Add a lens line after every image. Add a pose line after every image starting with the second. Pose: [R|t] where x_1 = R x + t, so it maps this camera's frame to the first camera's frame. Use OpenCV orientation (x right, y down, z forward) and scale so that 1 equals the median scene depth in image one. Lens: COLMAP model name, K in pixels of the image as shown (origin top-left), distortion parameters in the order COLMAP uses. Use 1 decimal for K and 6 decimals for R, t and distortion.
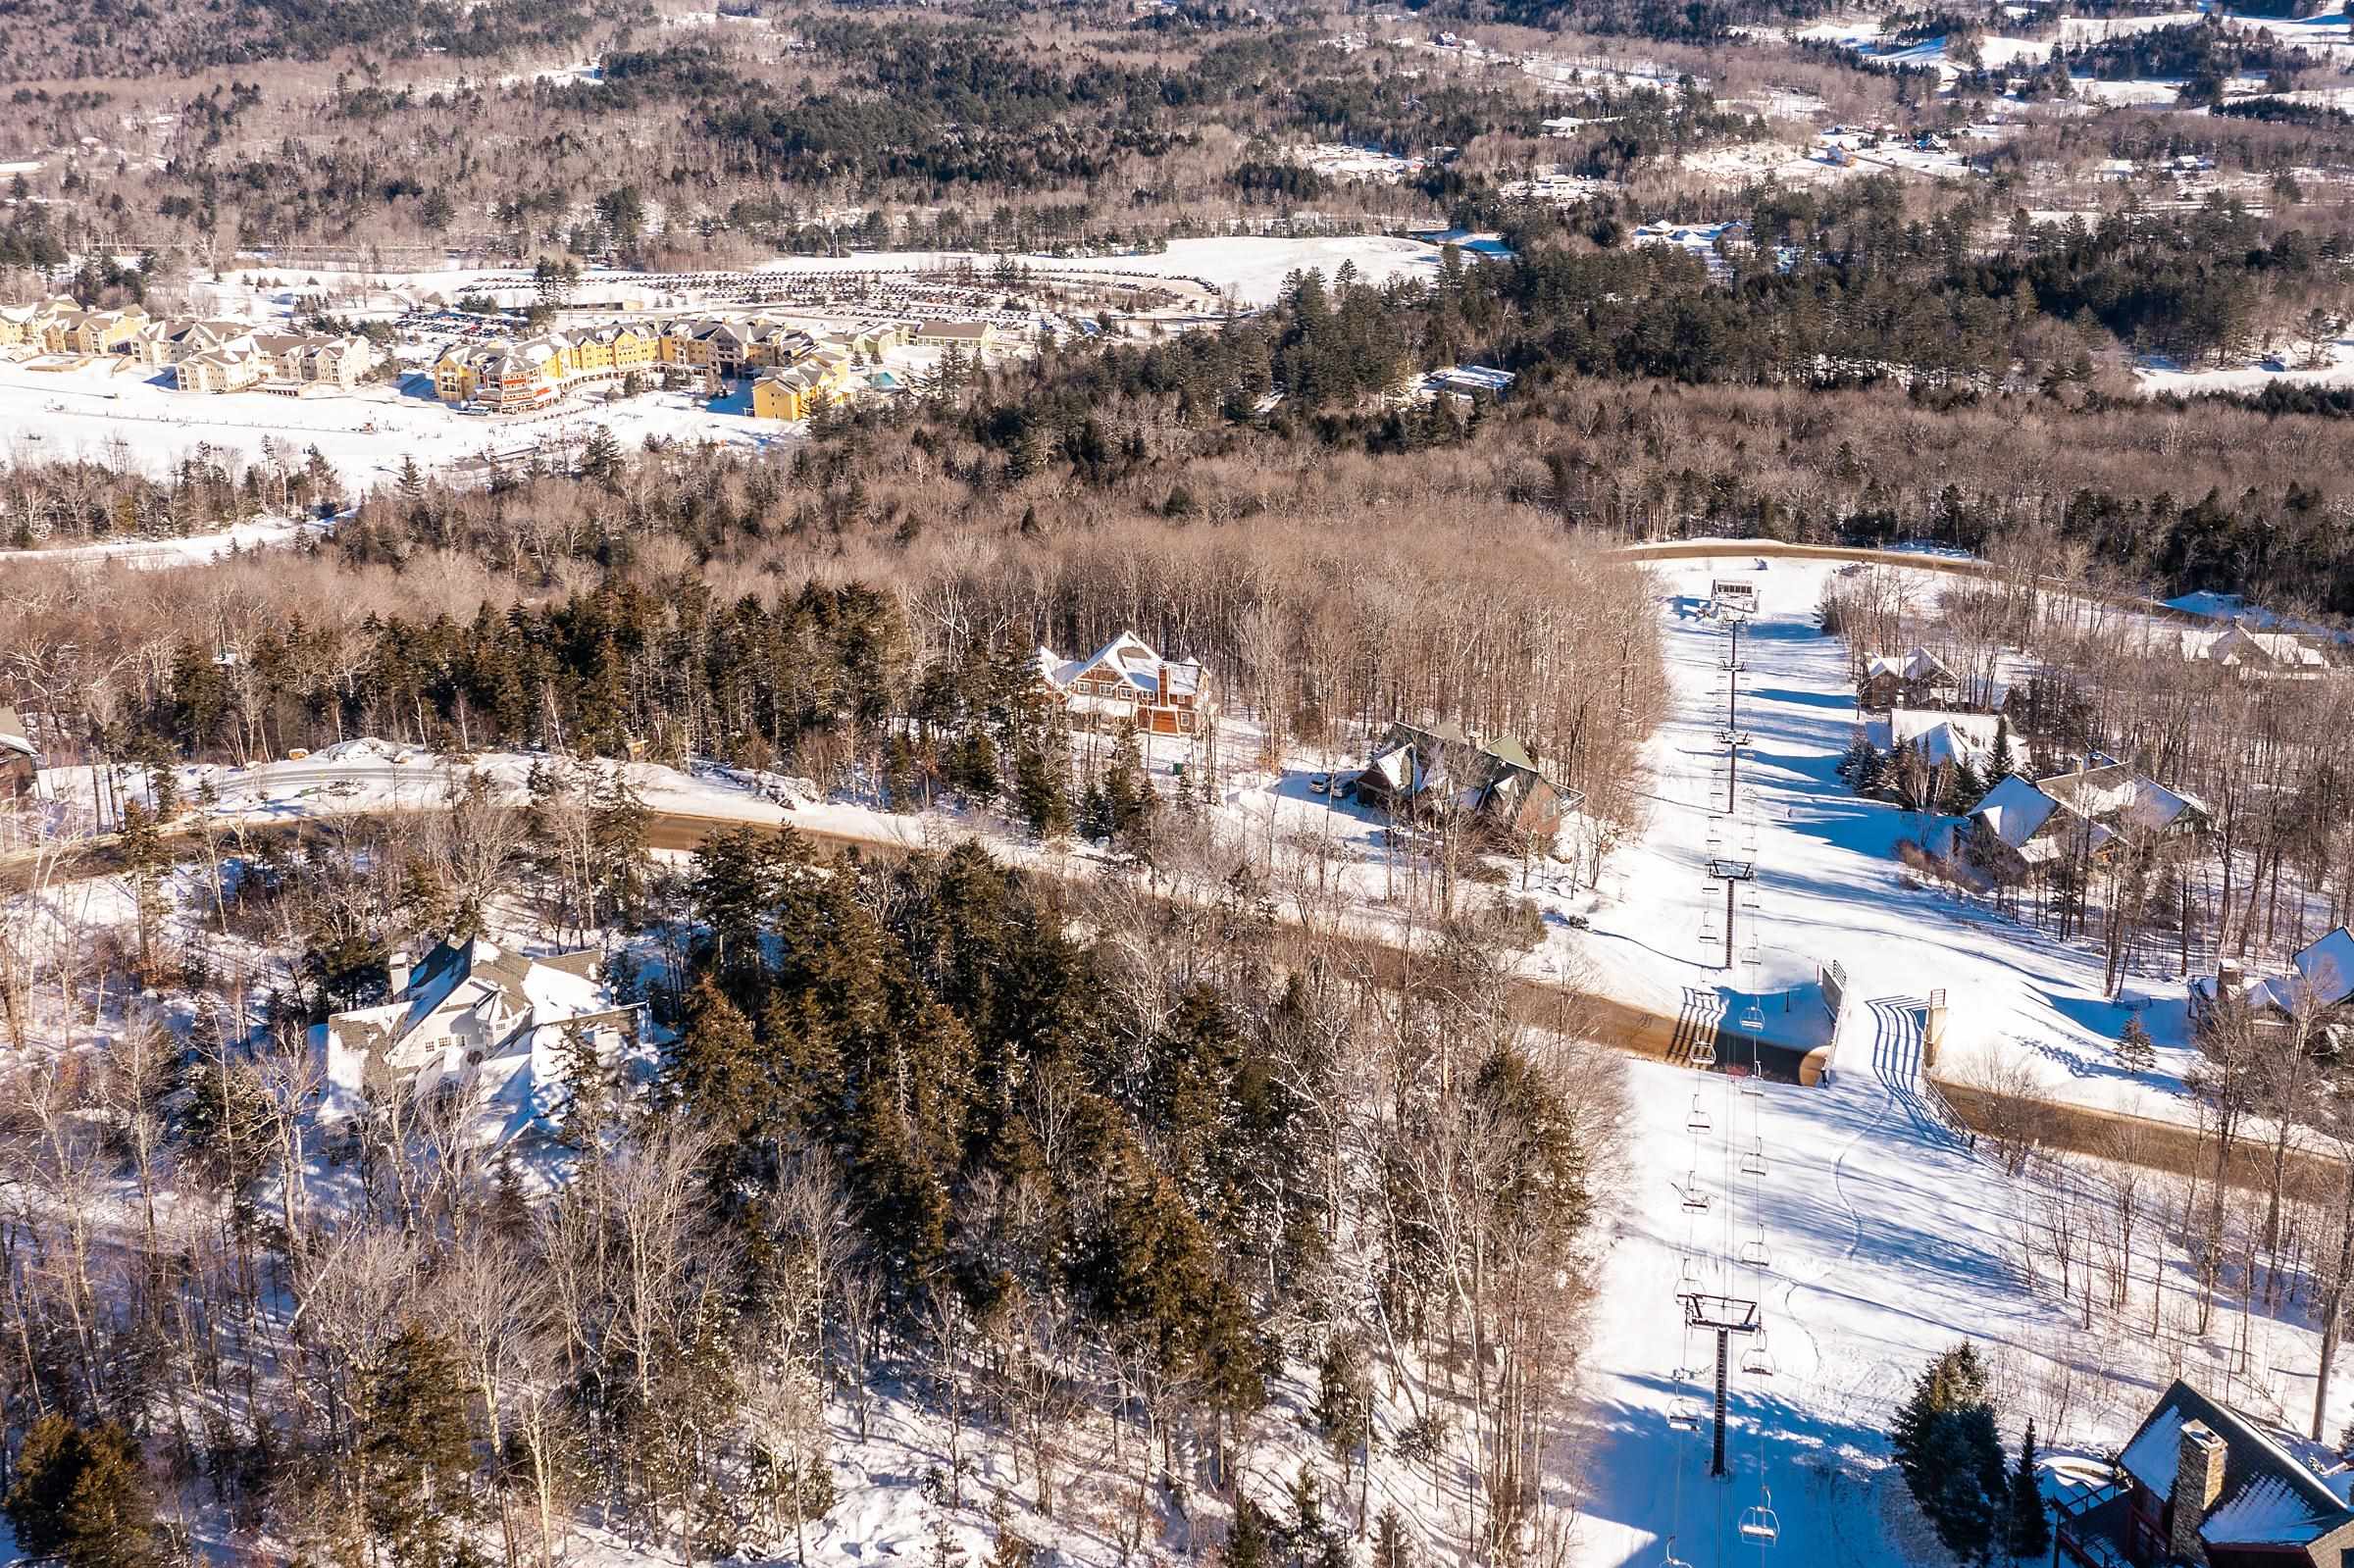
lens RADIAL K [[1935.3, 0, 1177.0], [0, 1935.3, 784.0], [0, 0, 1]] dist [-0.003772, 0.004140]
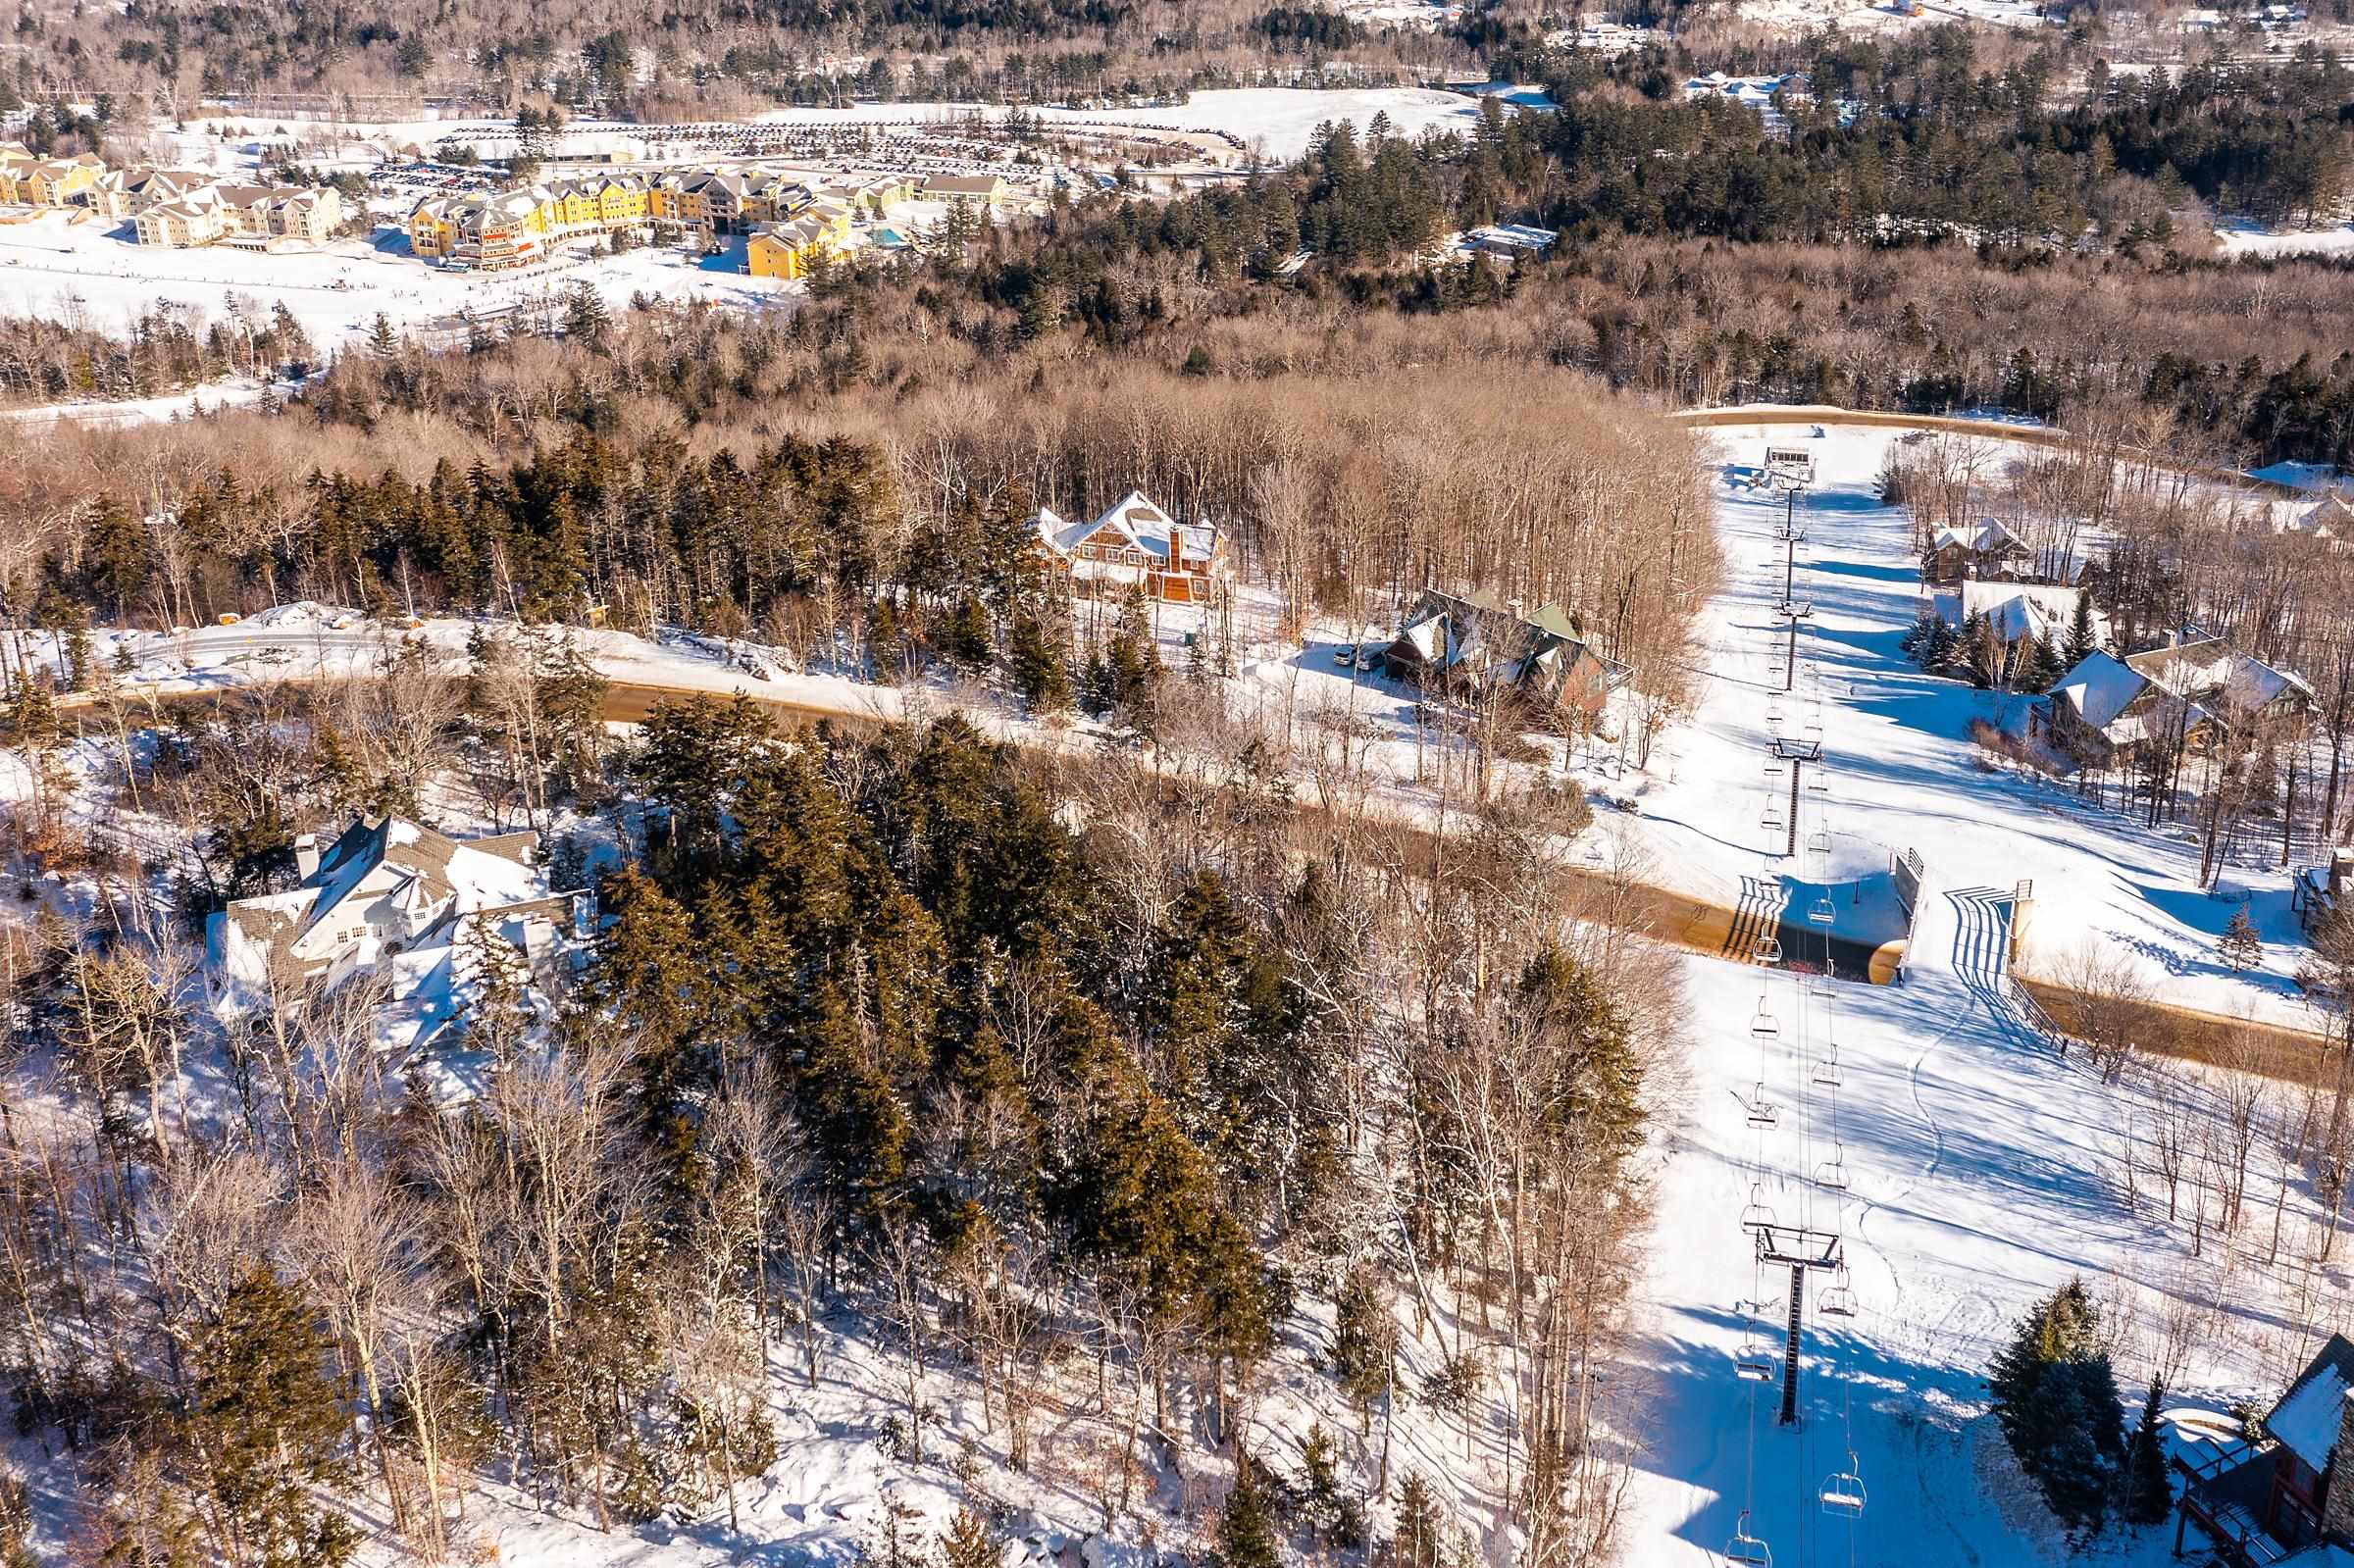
lens RADIAL K [[1841.9, 0, 1006.0], [0, 1841.9, 804.0], [0, 0, 1]] dist [0.002525, -0.003014]
pose [[0.994069, 0.004685, -0.108646, 0.009483], [0.003143, 0.997417, 0.071763, 0.007627], [0.108702, -0.071678, 0.991487, 0.109729]]
